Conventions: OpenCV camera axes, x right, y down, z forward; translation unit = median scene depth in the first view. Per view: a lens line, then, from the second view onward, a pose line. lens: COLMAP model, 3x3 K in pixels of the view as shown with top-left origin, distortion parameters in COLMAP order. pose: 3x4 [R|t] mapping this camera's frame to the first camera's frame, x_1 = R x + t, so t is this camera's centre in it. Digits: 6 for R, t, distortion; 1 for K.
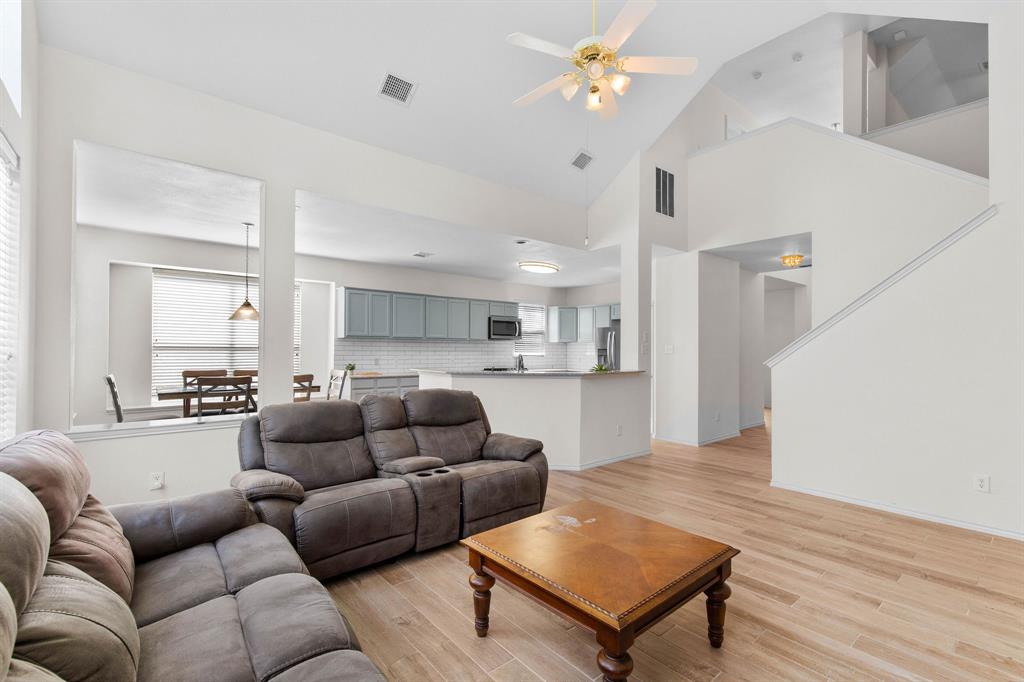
lens RADIAL K [[463.1, 0, 518.8], [0, 463.1, 343.9], [0, 0, 1]] dist [0.004040, 0.000401]
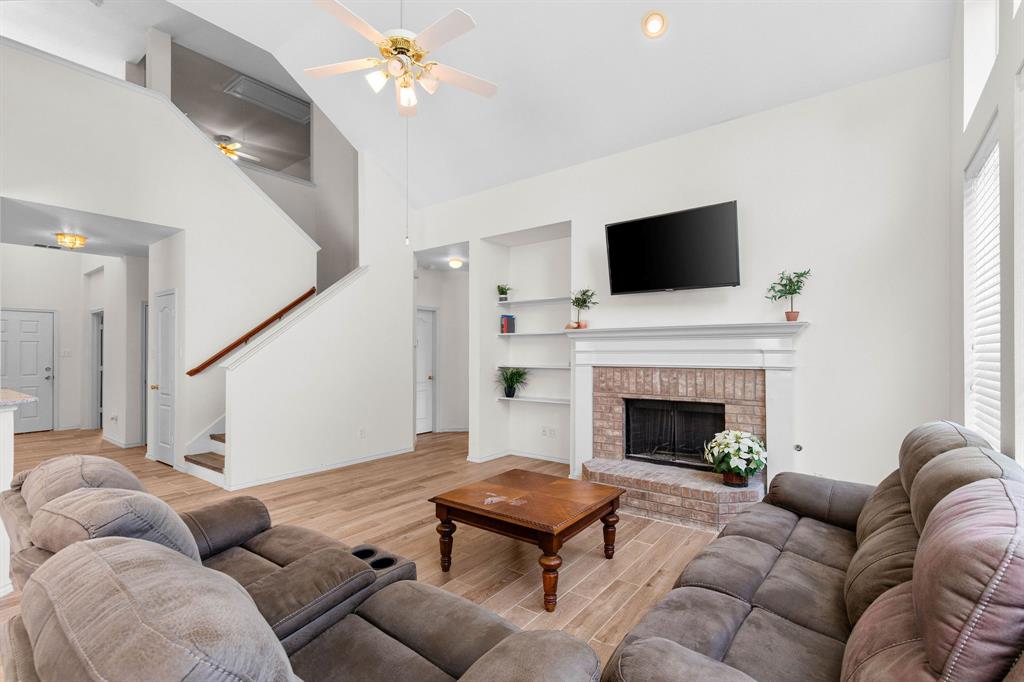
lens RADIAL K [[463.1, 0, 517.3], [0, 463.1, 346.6], [0, 0, 1]] dist [0.004040, 0.000401]
pose [[-0.213463, 0.002028, 0.976949, -0.759024], [-0.007960, 0.999961, -0.003815, 0.000752], [-0.976919, -0.008591, -0.213438, 0.871870]]
